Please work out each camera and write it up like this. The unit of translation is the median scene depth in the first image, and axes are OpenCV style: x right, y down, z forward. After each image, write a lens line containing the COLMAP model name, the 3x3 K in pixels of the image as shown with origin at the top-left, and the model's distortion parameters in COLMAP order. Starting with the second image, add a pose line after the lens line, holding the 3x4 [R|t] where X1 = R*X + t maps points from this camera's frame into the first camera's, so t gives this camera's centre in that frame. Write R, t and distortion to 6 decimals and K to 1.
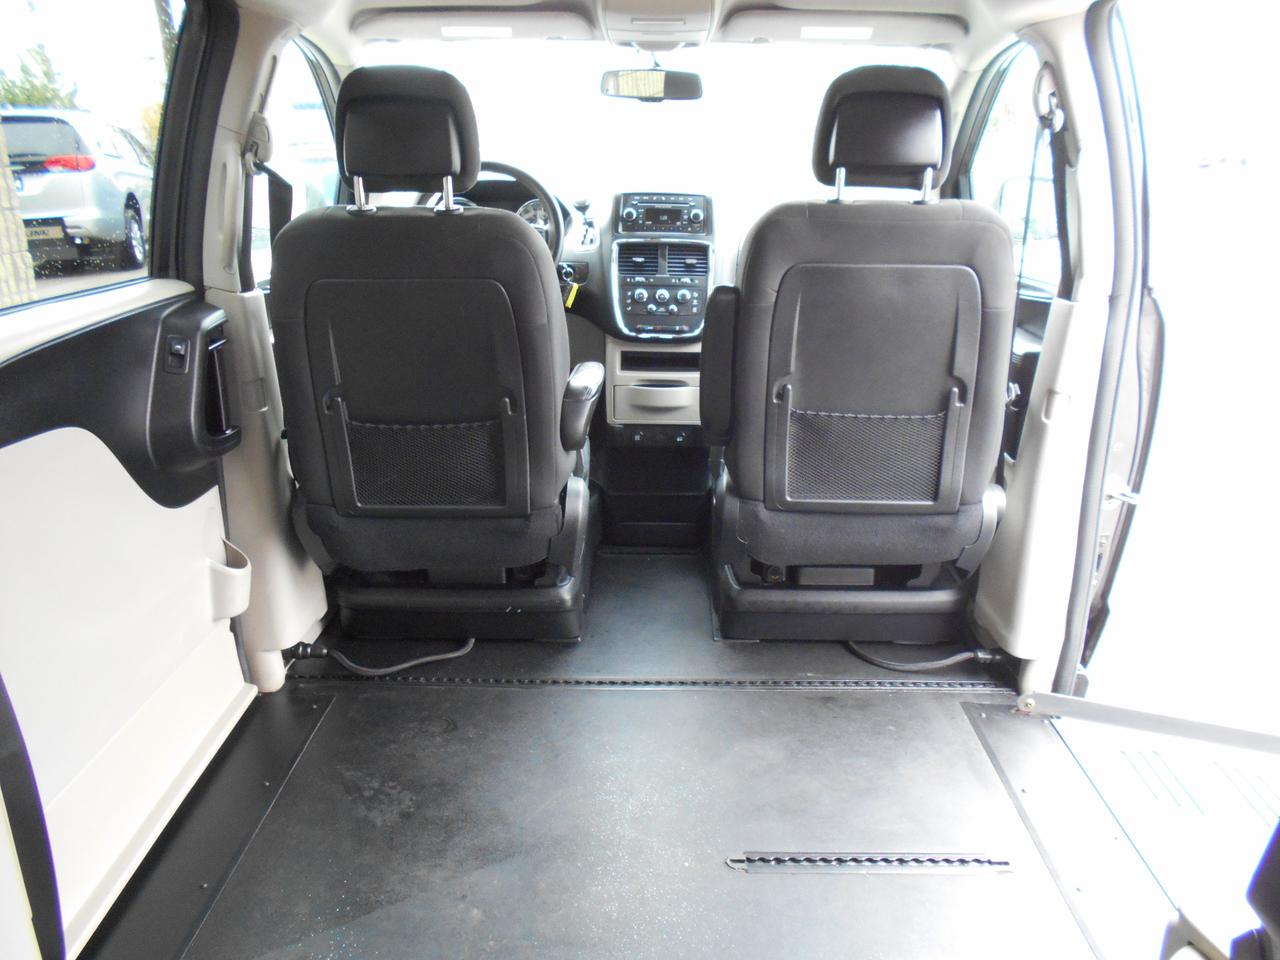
lens RADIAL K [[1000.2, 0, 642.8], [0, 1000.2, 477.6], [0, 0, 1]] dist [-0.020963, 0.020804]
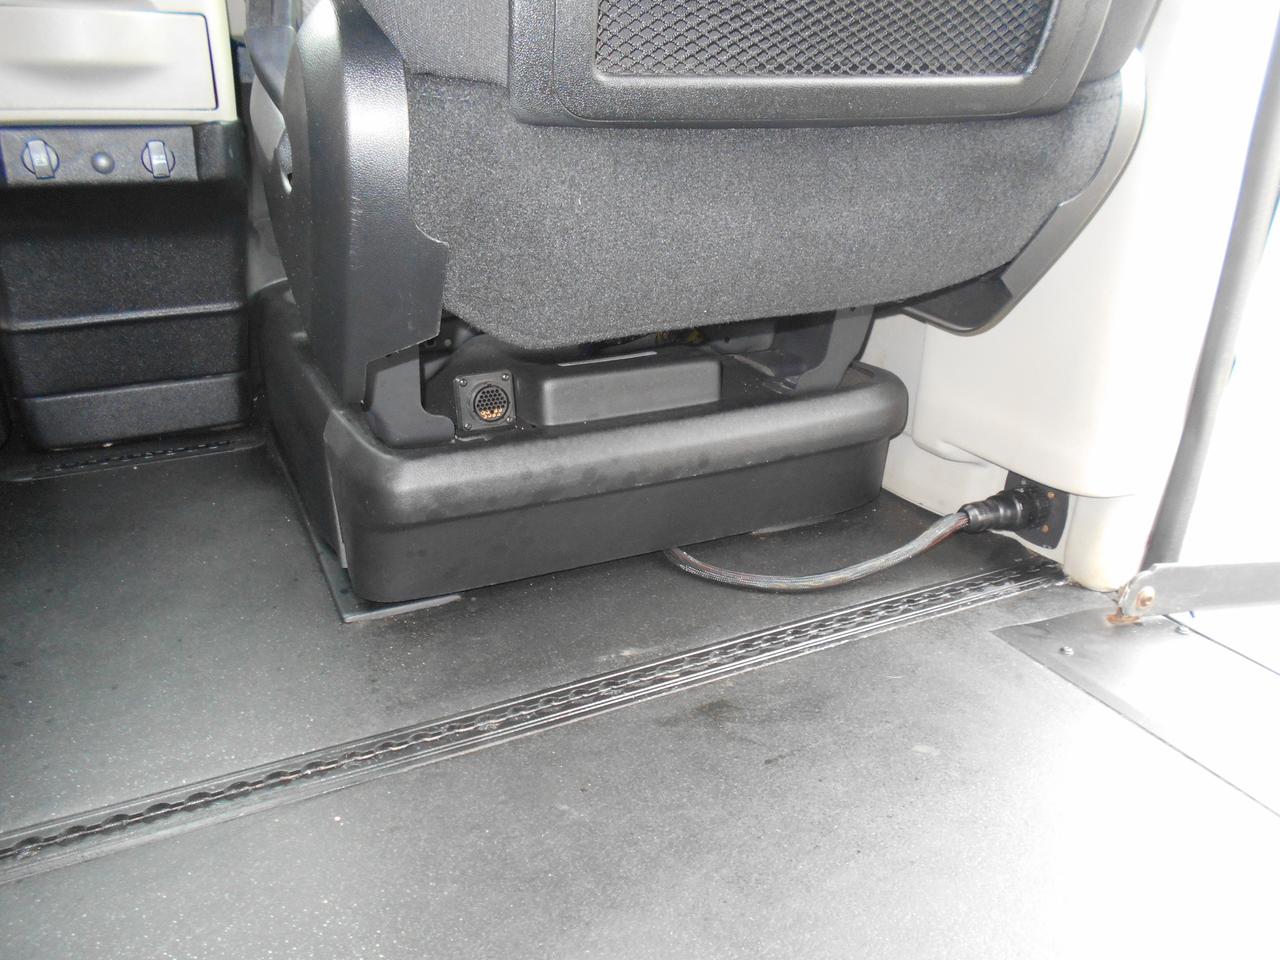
lens RADIAL K [[1000.2, 0, 641.4], [0, 1000.2, 480.3], [0, 0, 1]] dist [-0.020963, 0.020804]
pose [[0.887967, -0.171801, 0.426615, 0.022398], [0.145547, 0.984906, 0.093684, 0.098448], [-0.436270, -0.021096, 0.899568, 0.657968]]
